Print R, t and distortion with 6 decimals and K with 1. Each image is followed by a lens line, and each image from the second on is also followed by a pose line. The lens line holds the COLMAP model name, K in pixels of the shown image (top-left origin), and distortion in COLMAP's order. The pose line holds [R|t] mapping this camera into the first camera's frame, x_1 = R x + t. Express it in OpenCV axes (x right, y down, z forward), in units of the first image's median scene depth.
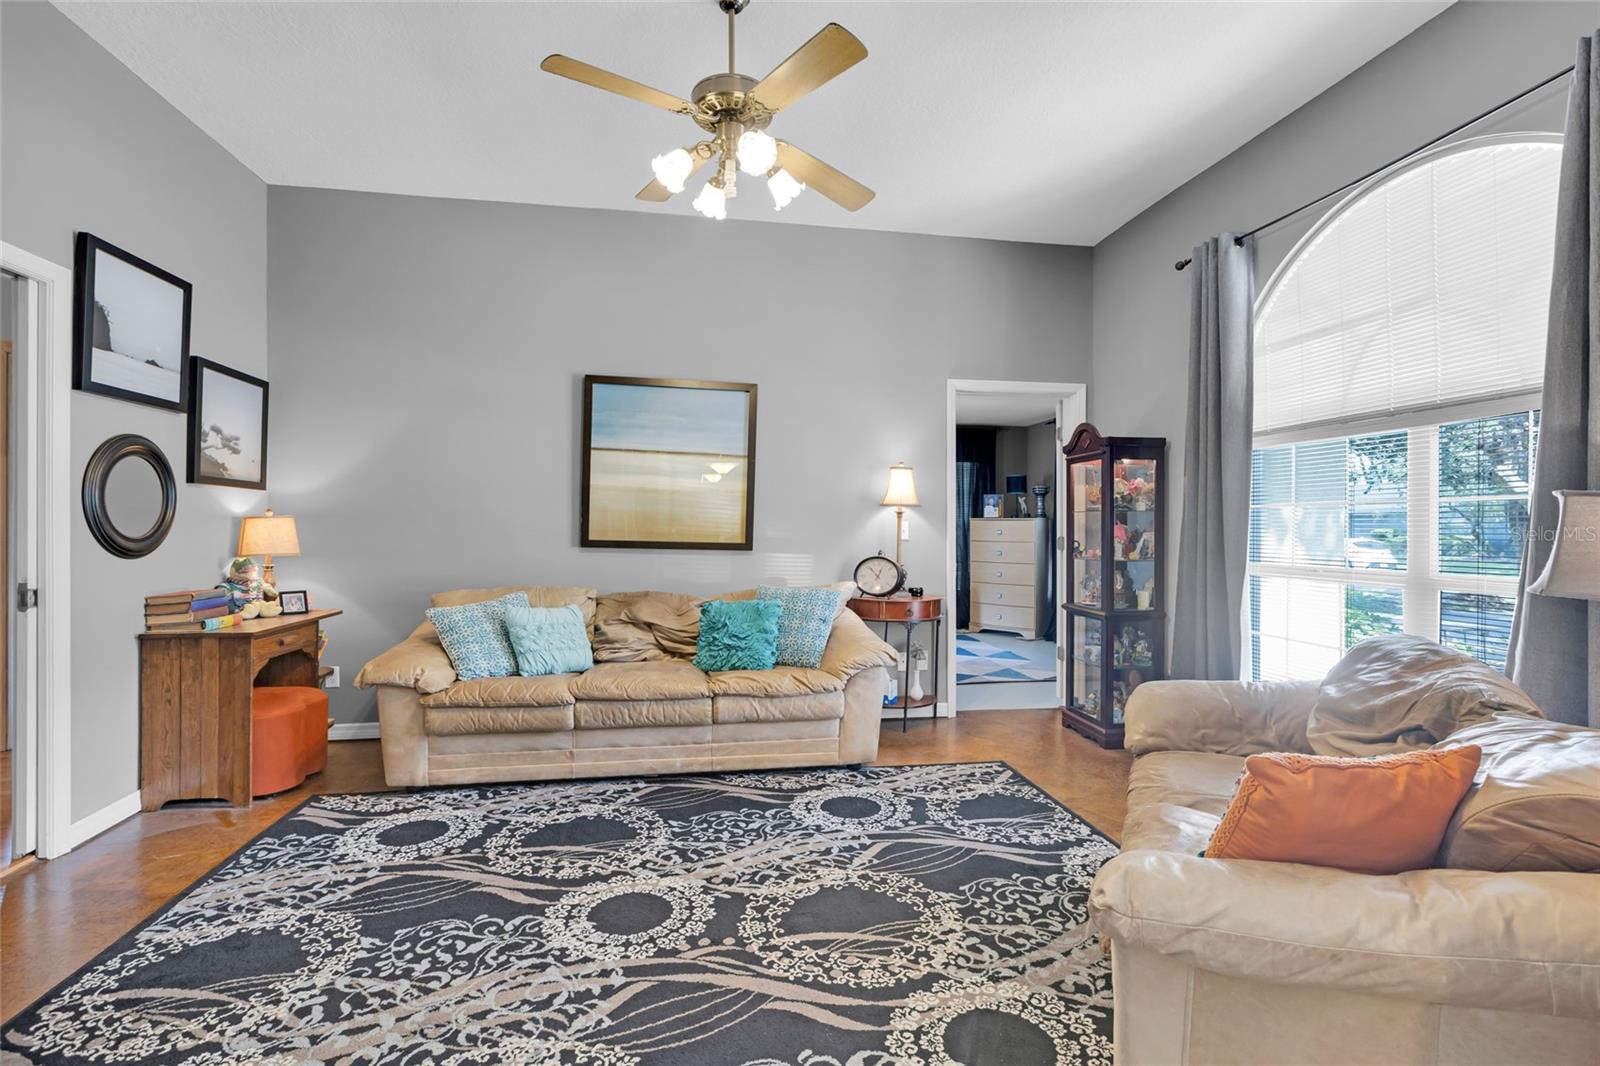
lens RADIAL K [[719.6, 0, 795.8], [0, 719.6, 531.0], [0, 0, 1]] dist [-0.003534, -0.000251]
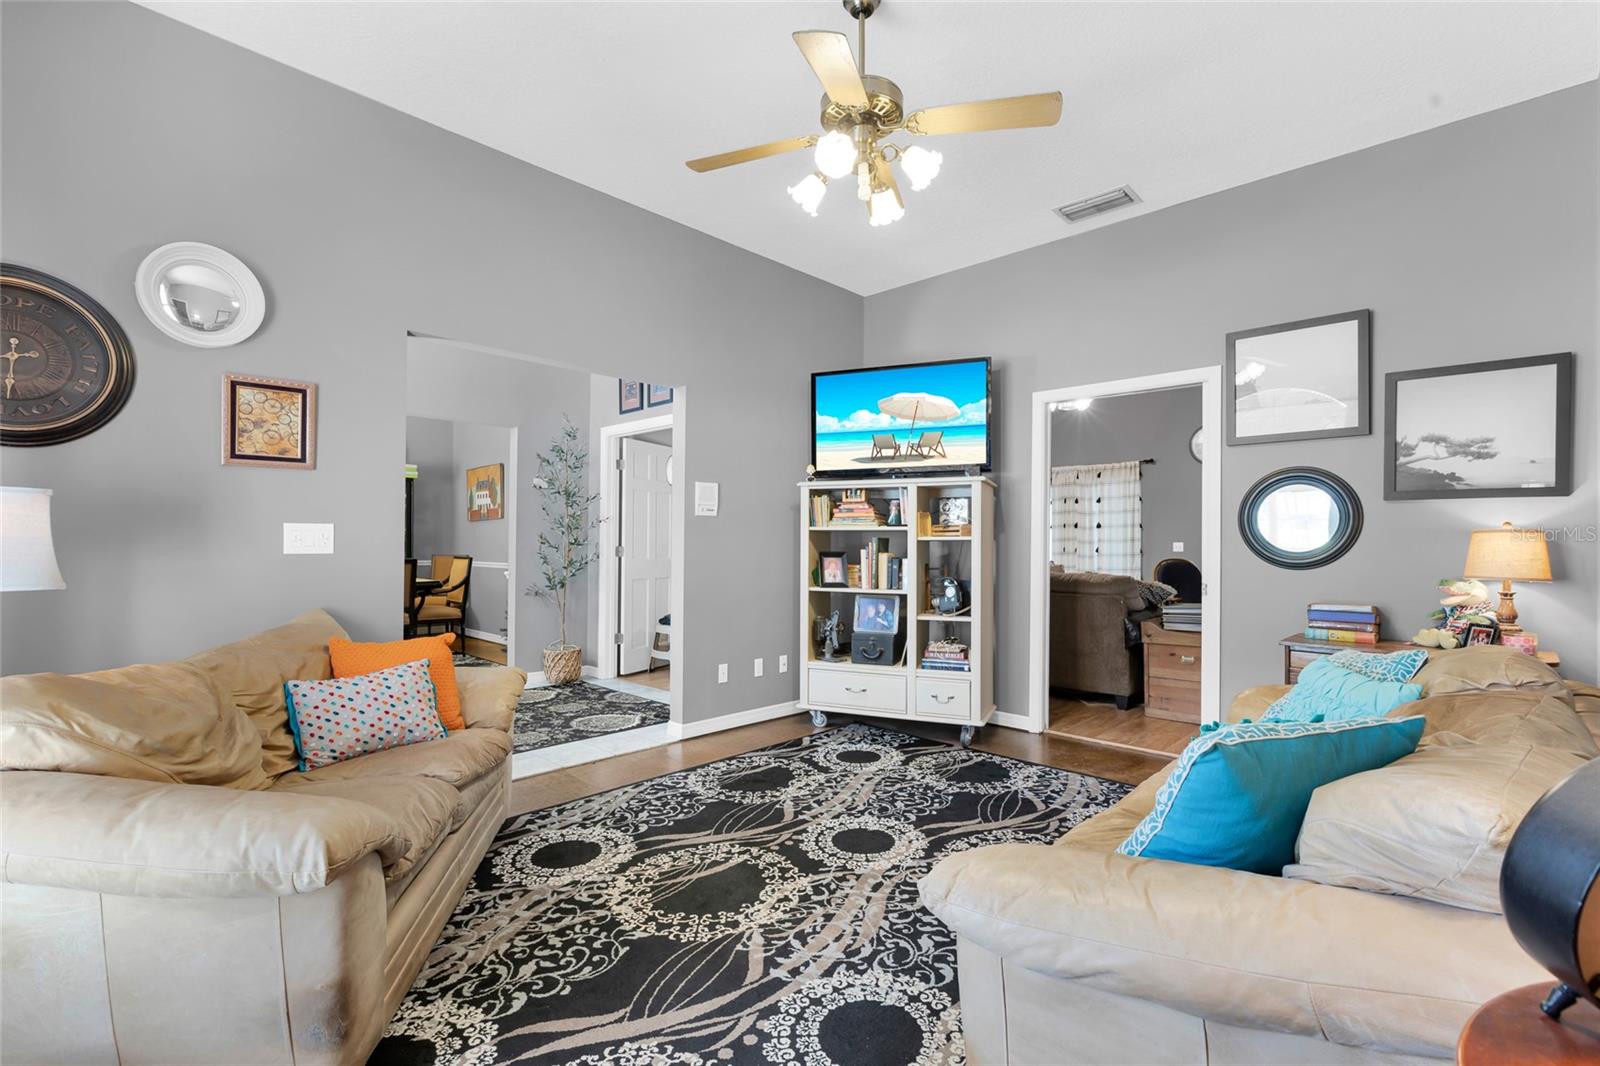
lens RADIAL K [[719.6, 0, 794.9], [0, 719.6, 536.3], [0, 0, 1]] dist [-0.003534, -0.000251]
pose [[-0.799911, -0.016024, -0.599904, 0.634247], [-0.012715, 0.999872, -0.009753, 0.006530], [0.599984, -0.000174, -0.800012, 1.931717]]
